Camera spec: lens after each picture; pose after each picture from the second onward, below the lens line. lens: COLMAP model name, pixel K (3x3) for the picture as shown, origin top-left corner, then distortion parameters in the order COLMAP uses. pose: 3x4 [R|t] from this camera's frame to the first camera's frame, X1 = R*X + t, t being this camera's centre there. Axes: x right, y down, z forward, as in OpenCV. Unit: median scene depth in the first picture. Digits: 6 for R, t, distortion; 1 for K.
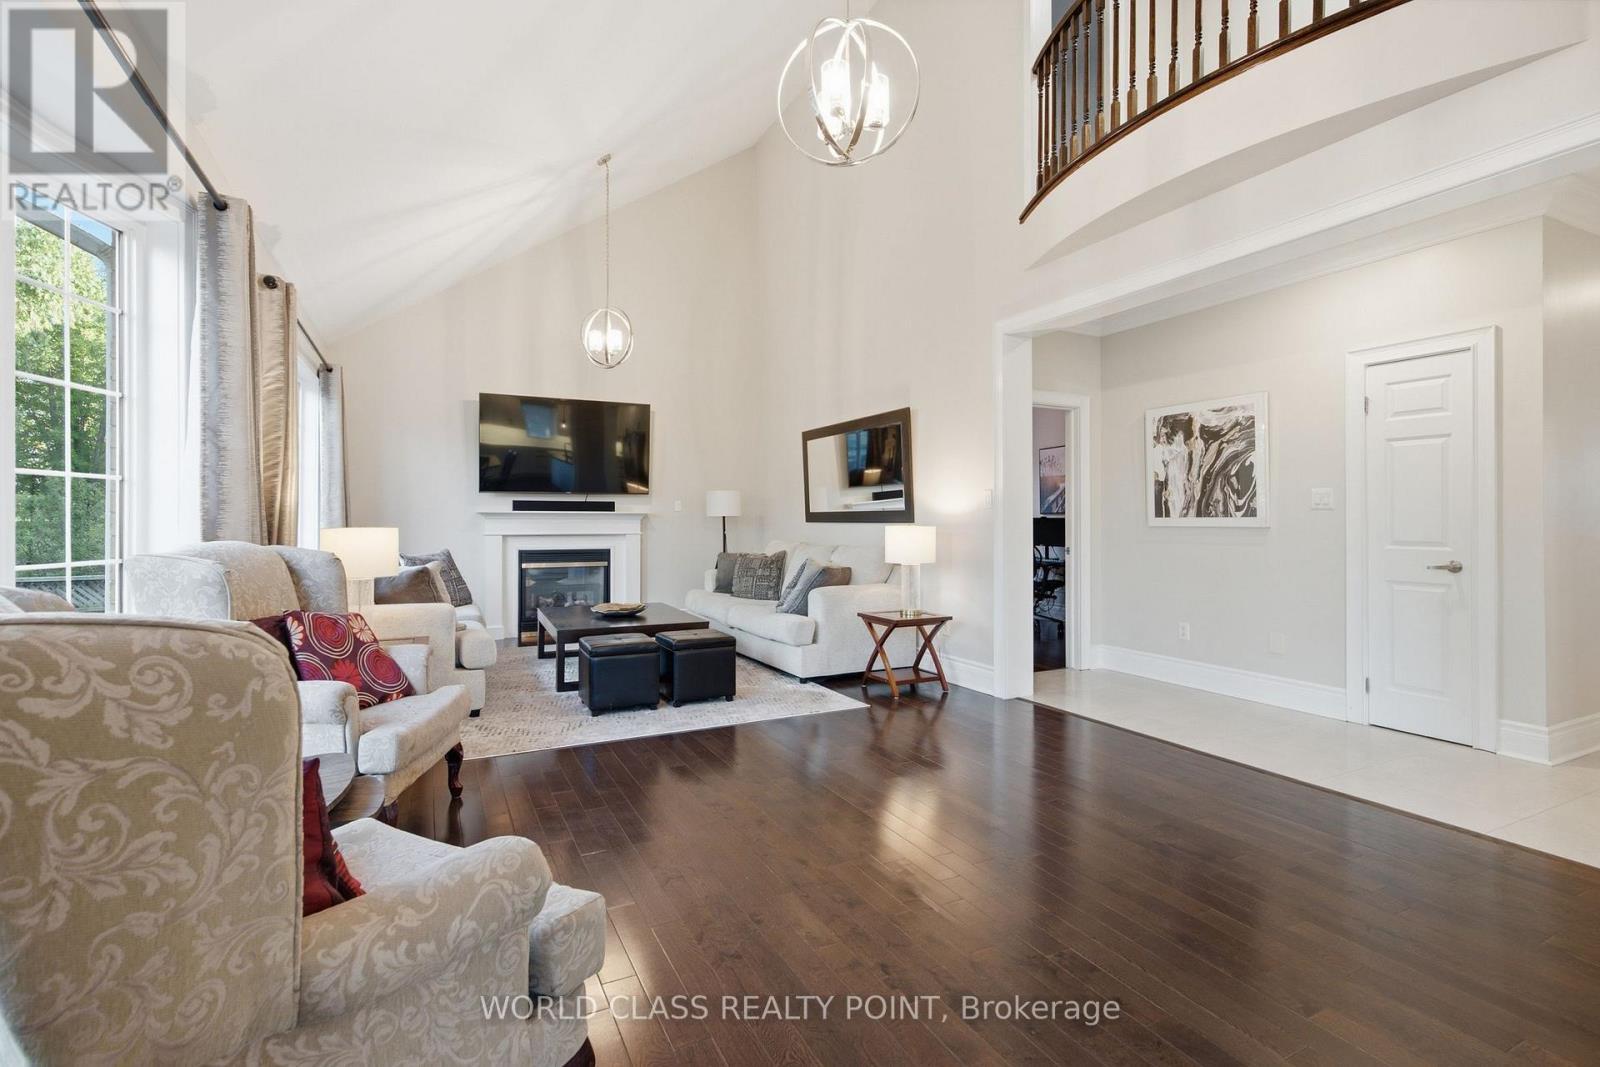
lens RADIAL K [[732.3, 0, 791.0], [0, 732.3, 517.7], [0, 0, 1]] dist [0.000649, 0.000168]
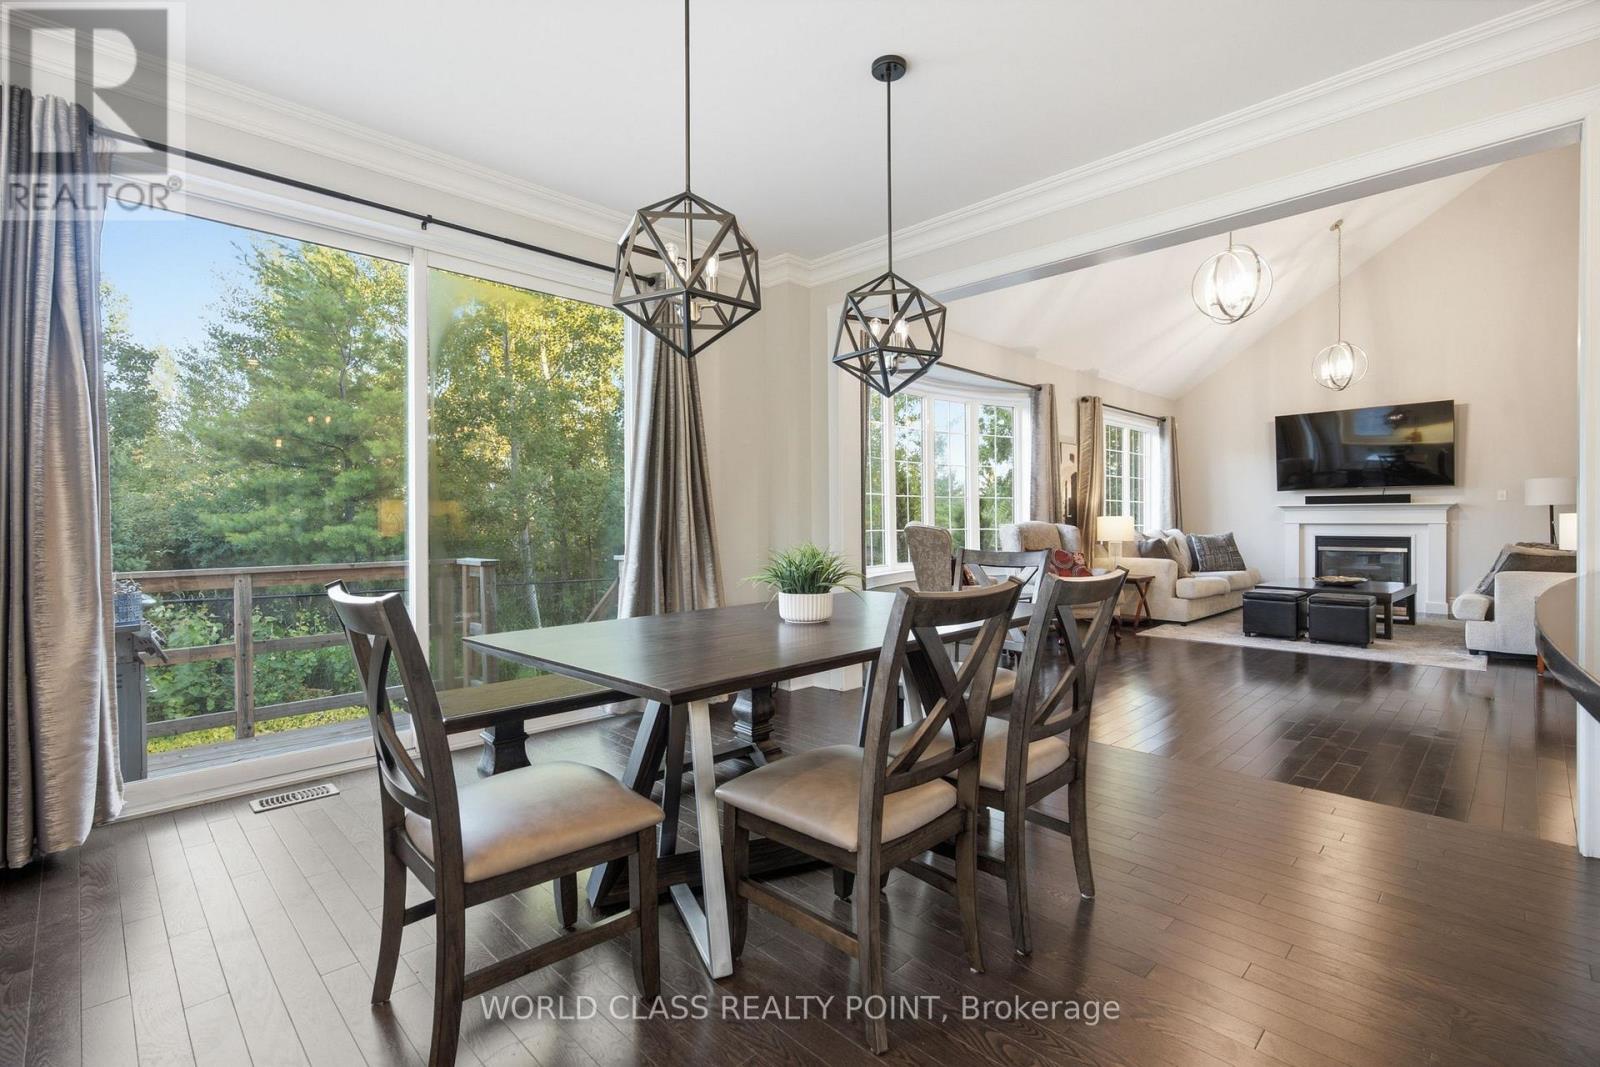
lens RADIAL K [[732.3, 0, 791.0], [0, 732.3, 517.7], [0, 0, 1]] dist [0.000649, 0.000168]
pose [[0.315366, -0.002807, -0.948966, 0.533693], [0.010454, 0.999945, 0.000516, 0.003615], [0.948913, -0.010083, 0.315378, -0.243774]]
